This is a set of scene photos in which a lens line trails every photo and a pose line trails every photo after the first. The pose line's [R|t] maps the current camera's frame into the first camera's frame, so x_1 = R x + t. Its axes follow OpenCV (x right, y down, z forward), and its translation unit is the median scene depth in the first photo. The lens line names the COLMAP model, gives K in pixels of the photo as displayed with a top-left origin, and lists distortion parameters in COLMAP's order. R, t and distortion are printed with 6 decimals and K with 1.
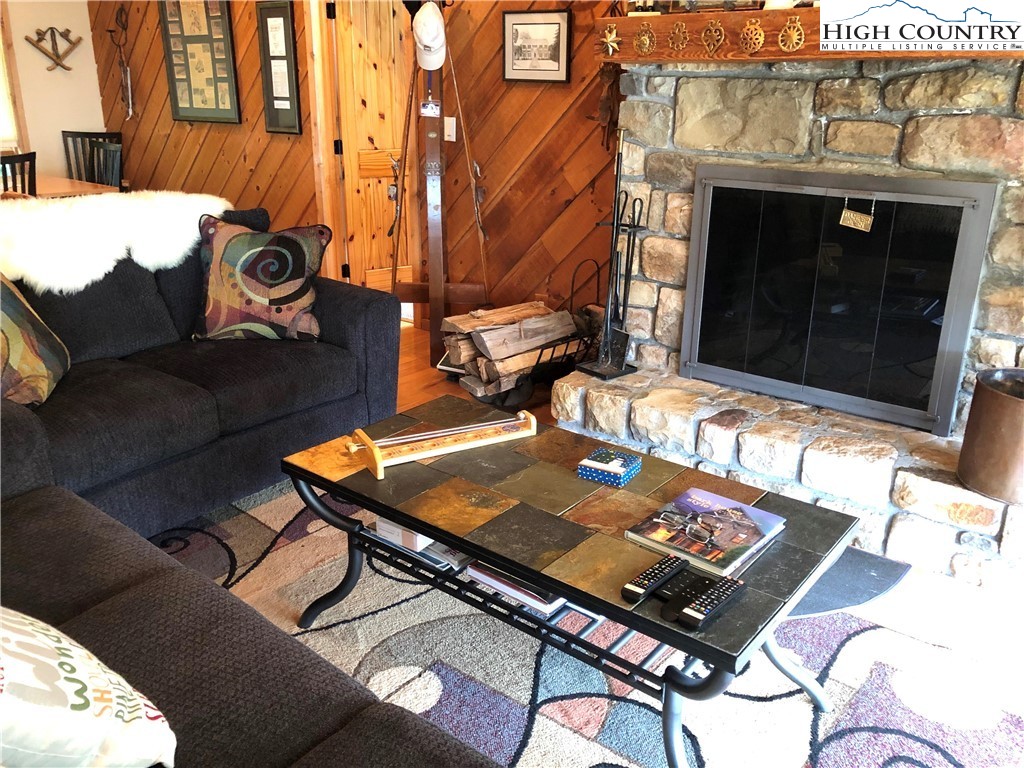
lens RADIAL K [[837.0, 0, 513.8], [0, 837.0, 374.6], [0, 0, 1]] dist [0.031098, -0.047997]
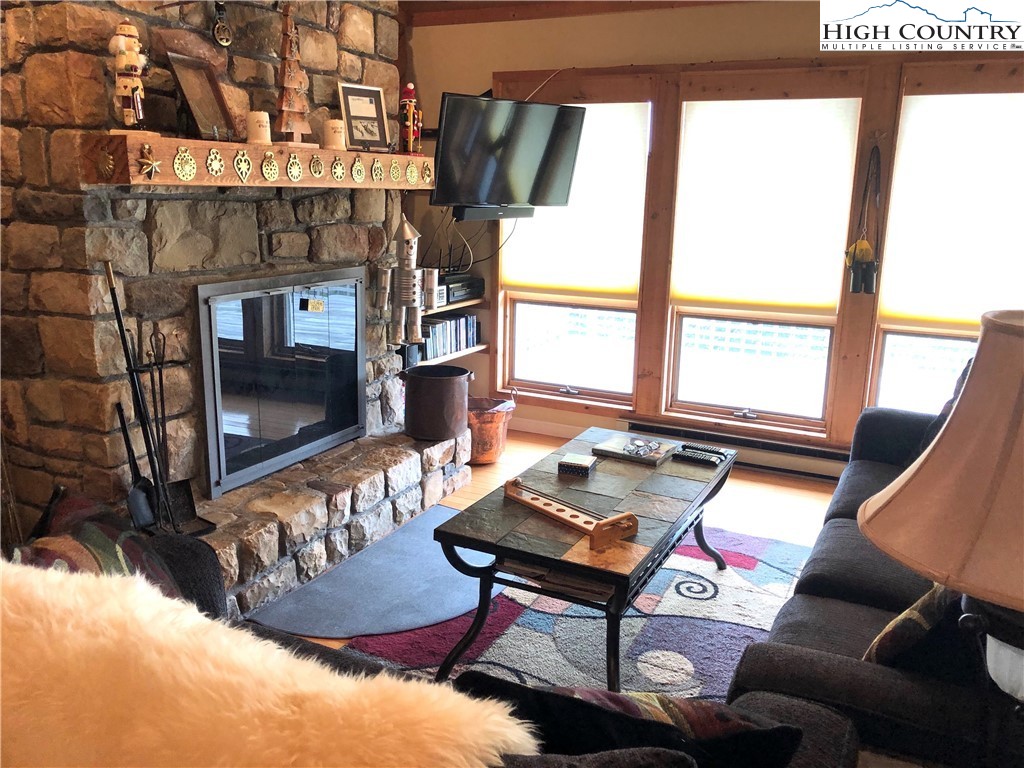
lens RADIAL K [[837.0, 0, 509.7], [0, 837.0, 377.4], [0, 0, 1]] dist [0.031098, -0.047997]
pose [[-0.190400, -0.227554, 0.954970, -0.795498], [0.300057, 0.912723, 0.277312, -0.305805], [-0.934727, 0.339345, -0.105503, 0.774108]]
